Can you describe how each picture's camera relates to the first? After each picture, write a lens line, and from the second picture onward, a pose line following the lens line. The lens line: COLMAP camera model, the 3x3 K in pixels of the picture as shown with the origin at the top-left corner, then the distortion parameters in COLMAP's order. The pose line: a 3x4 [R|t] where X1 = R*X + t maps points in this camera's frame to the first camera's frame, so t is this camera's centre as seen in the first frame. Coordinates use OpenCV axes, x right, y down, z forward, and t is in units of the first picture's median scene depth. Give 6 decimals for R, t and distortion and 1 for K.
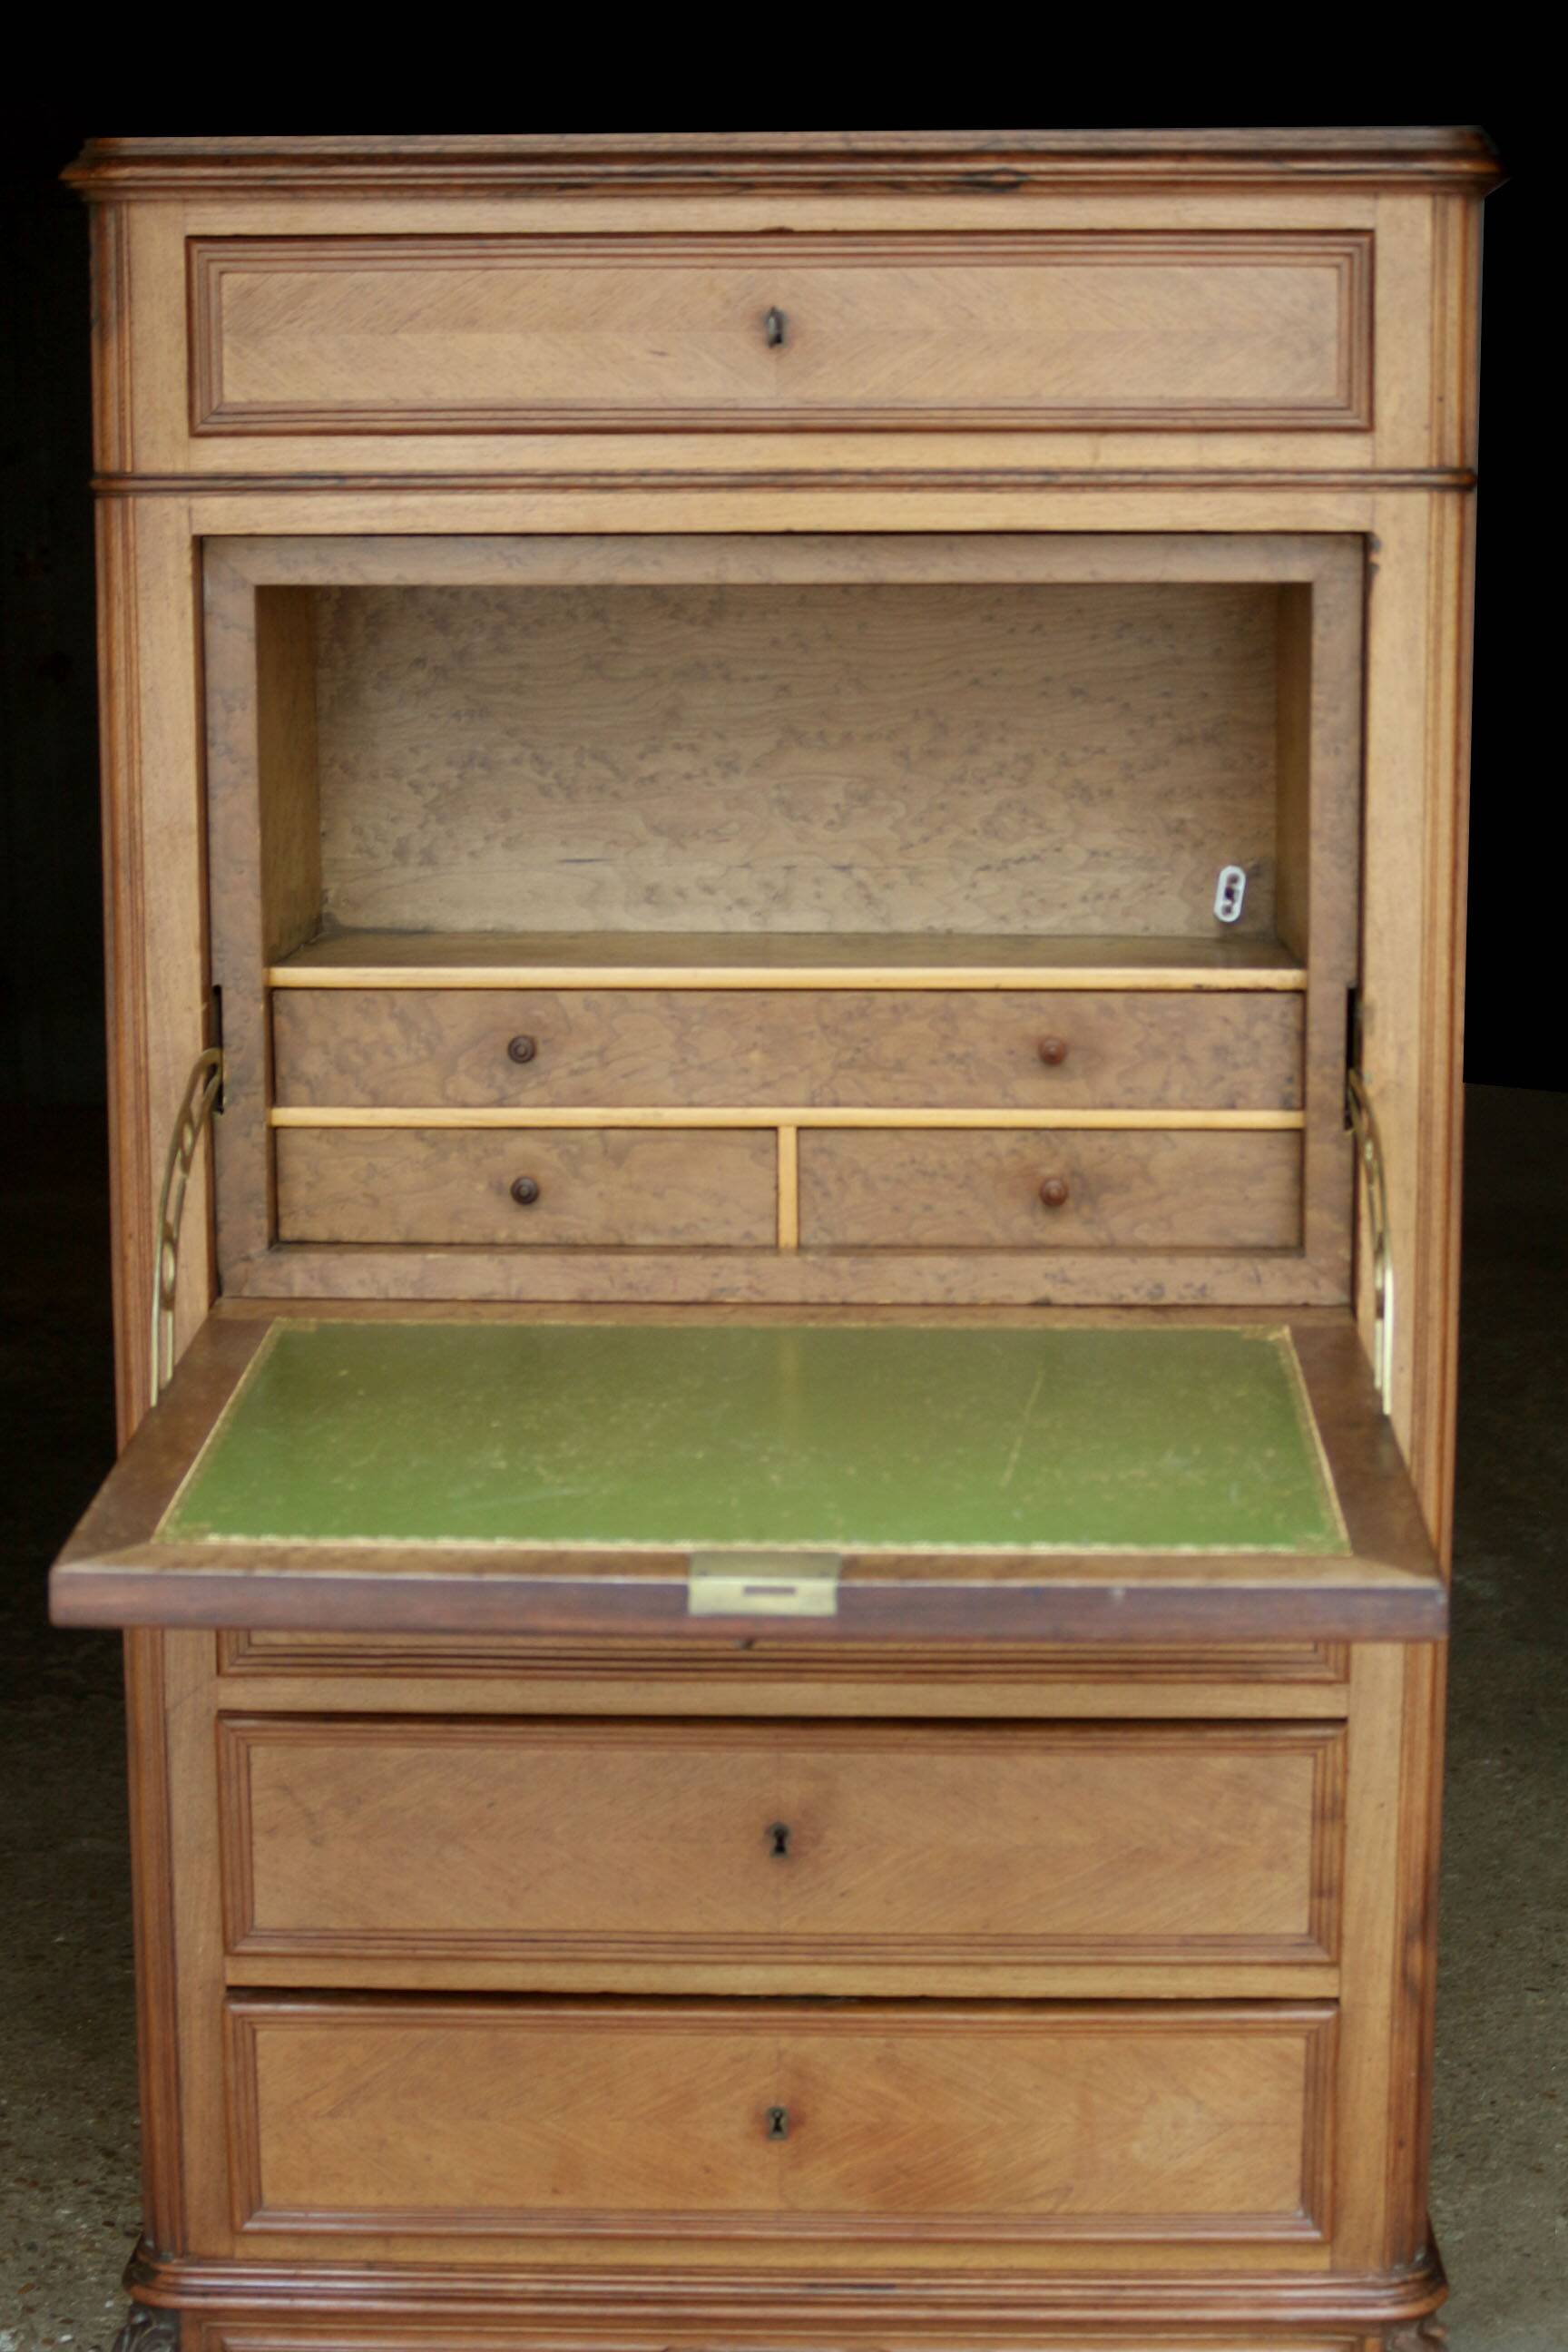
lens RADIAL K [[4491.6, 0, 781.2], [0, 4491.6, 1195.0], [0, 0, 1]] dist [-0.115120, 0.192049]
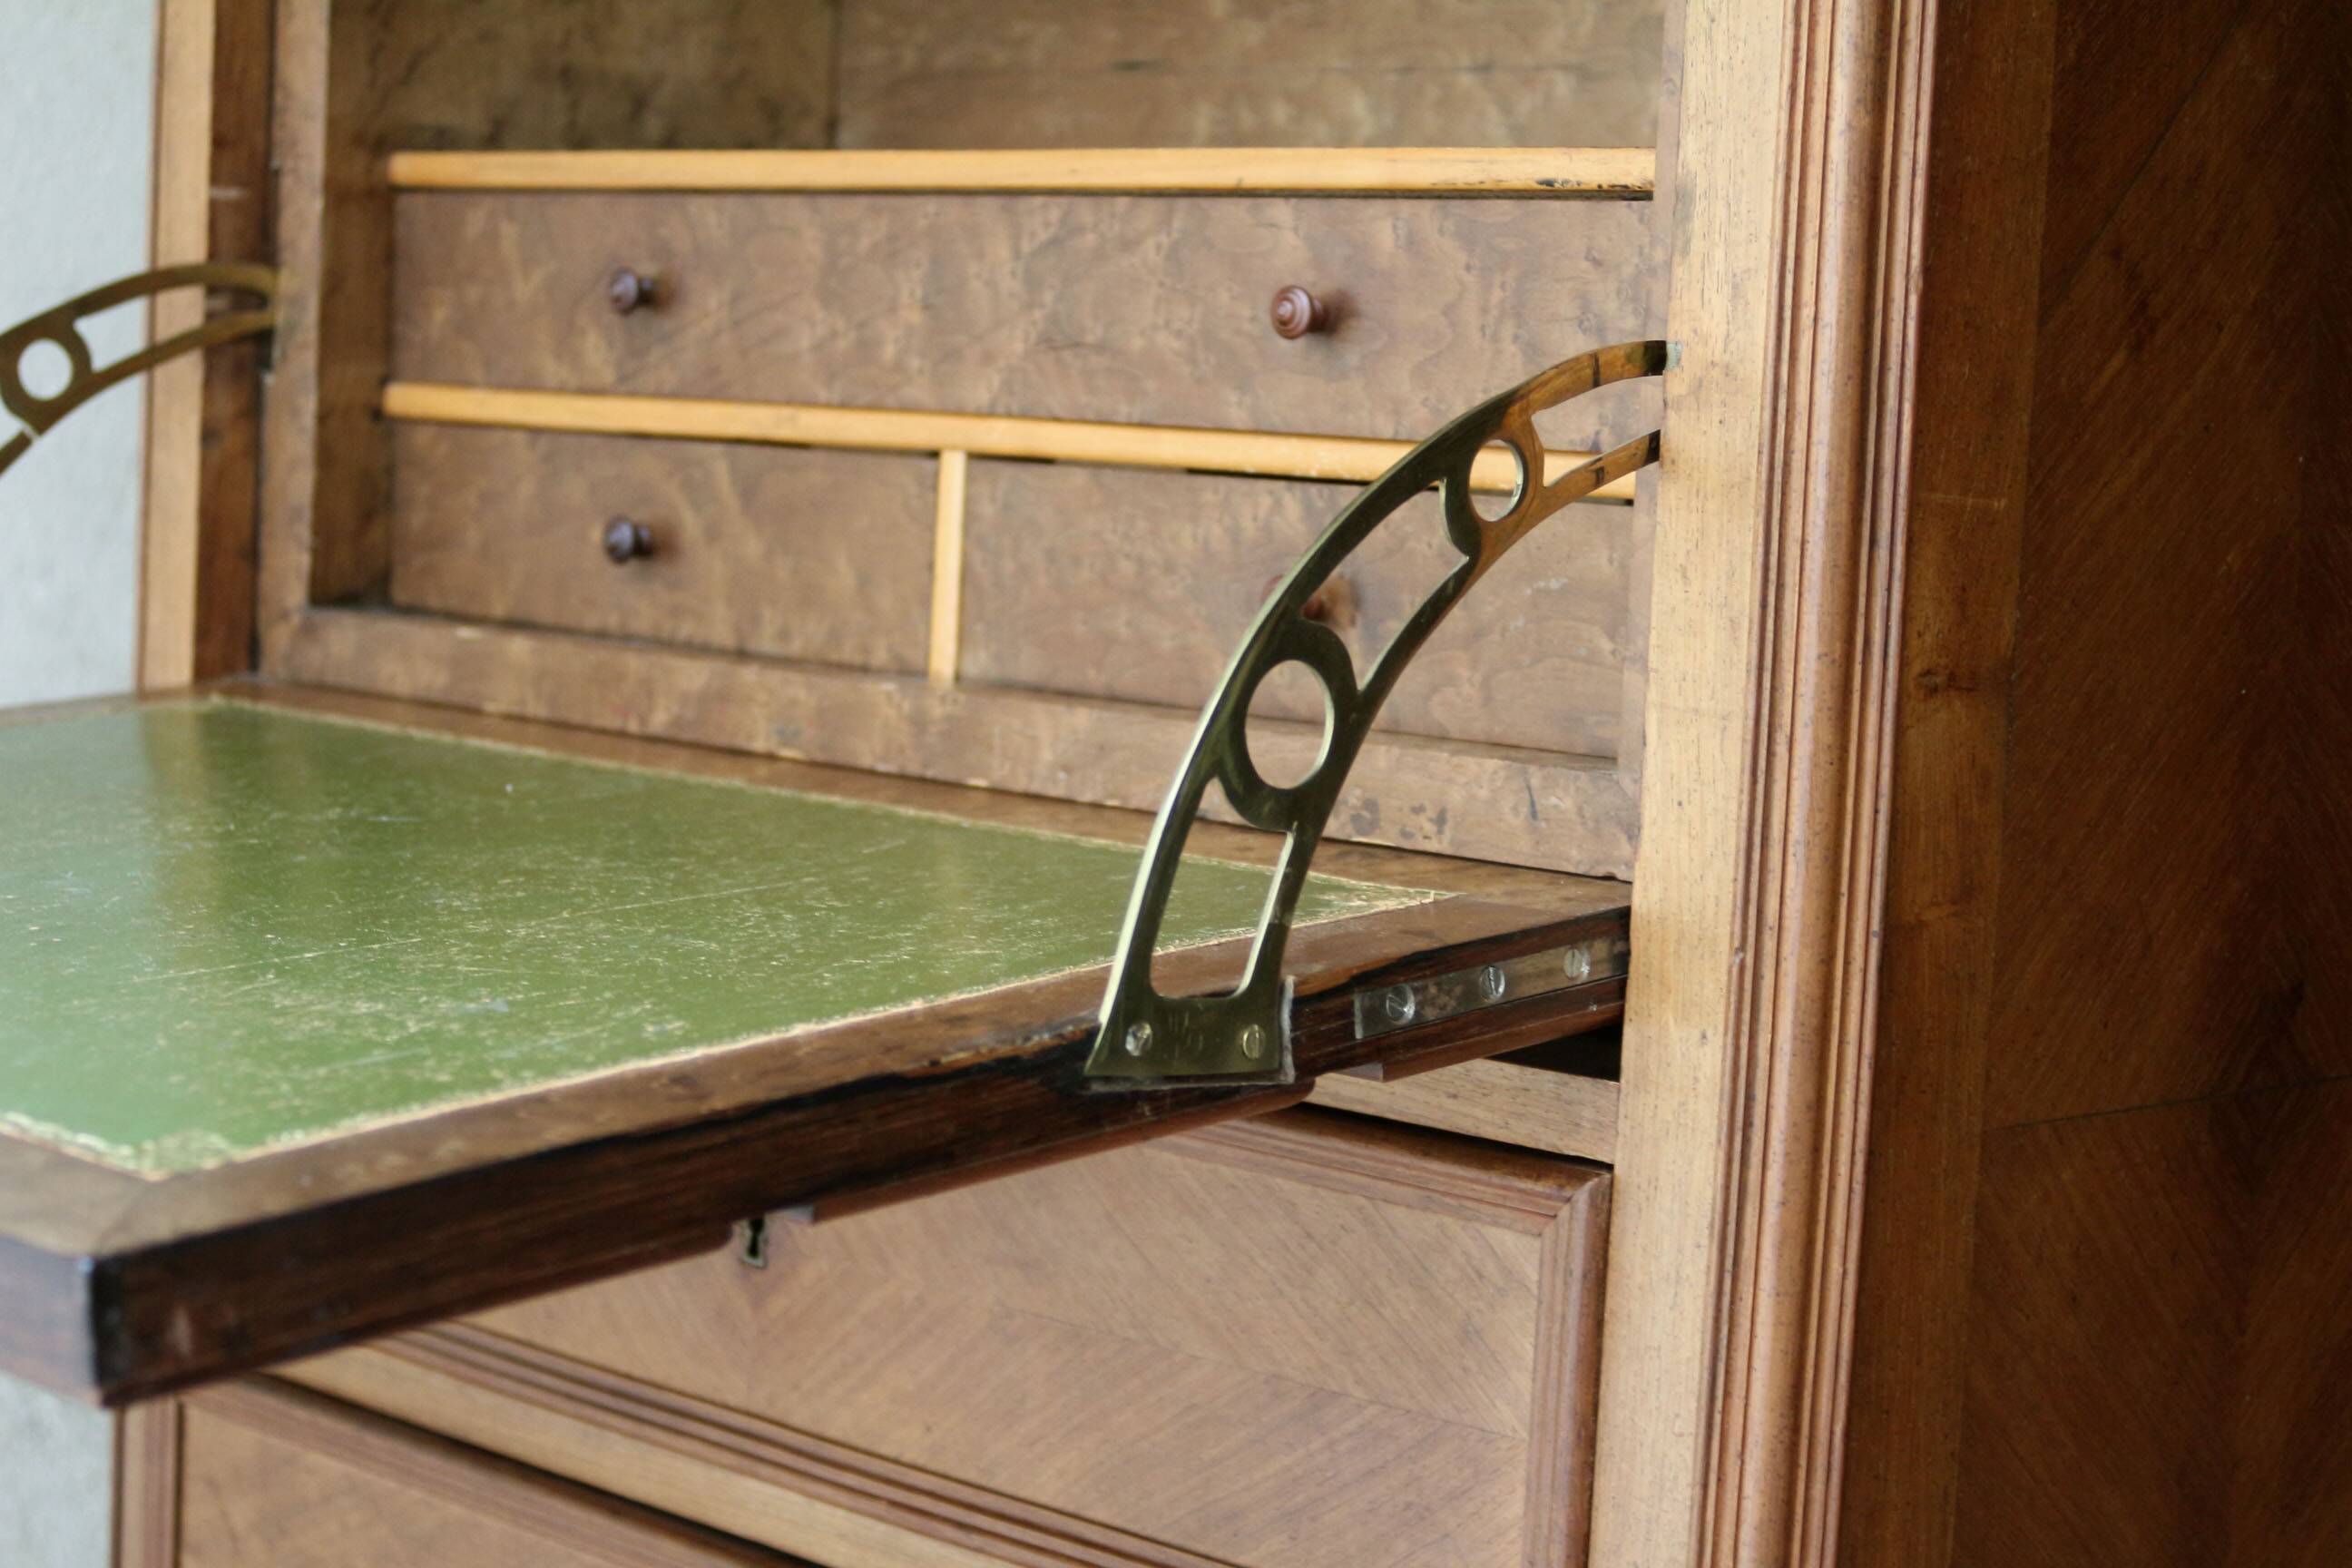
lens RADIAL K [[4491.6, 0, 1174.6], [0, 4491.6, 891.9], [0, 0, 1]] dist [-0.115120, 0.192049]
pose [[0.713402, 0.113722, -0.691466, 0.392602], [-0.162807, 0.986642, -0.005704, 0.034965], [0.681581, 0.116644, 0.722386, 0.638531]]
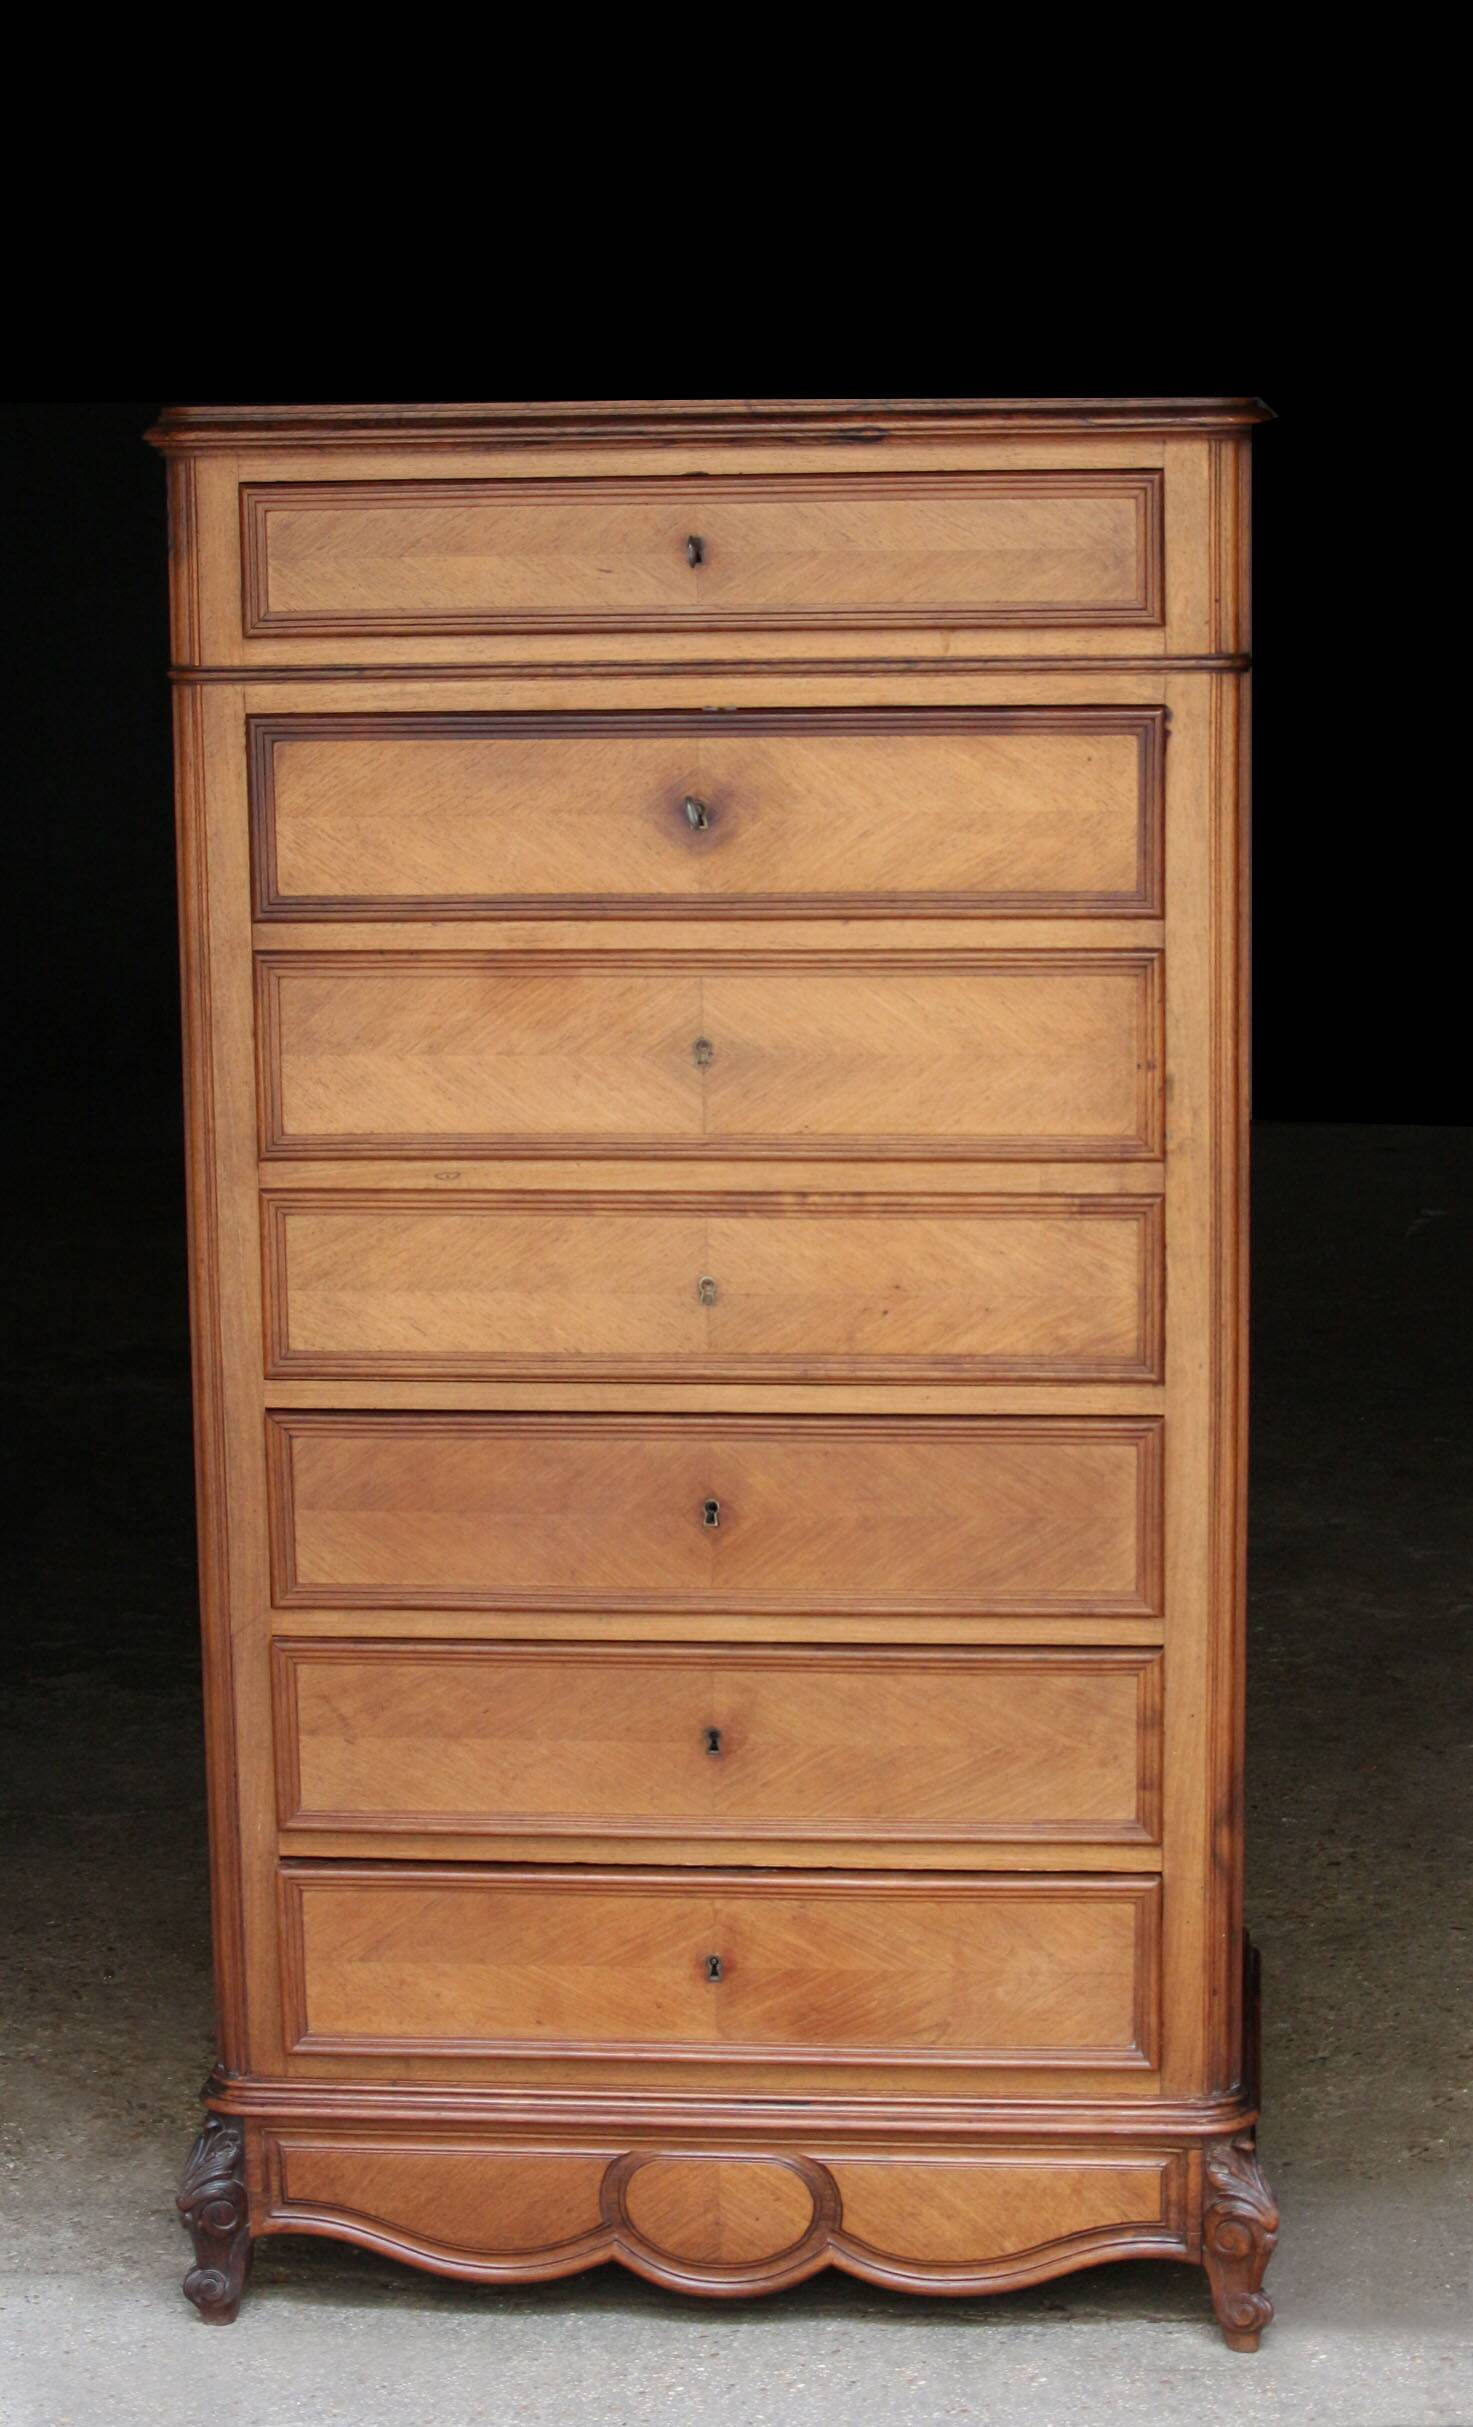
lens RADIAL K [[5185.7, 0, 736.5], [0, 5185.7, 1213.5], [0, 0, 1]] dist [-0.094373, -0.082686]
pose [[0.997027, -0.000611, -0.077048, 0.118083], [0.000139, 0.999981, -0.006133, 0.004735], [0.077051, 0.006104, 0.997008, -0.450771]]
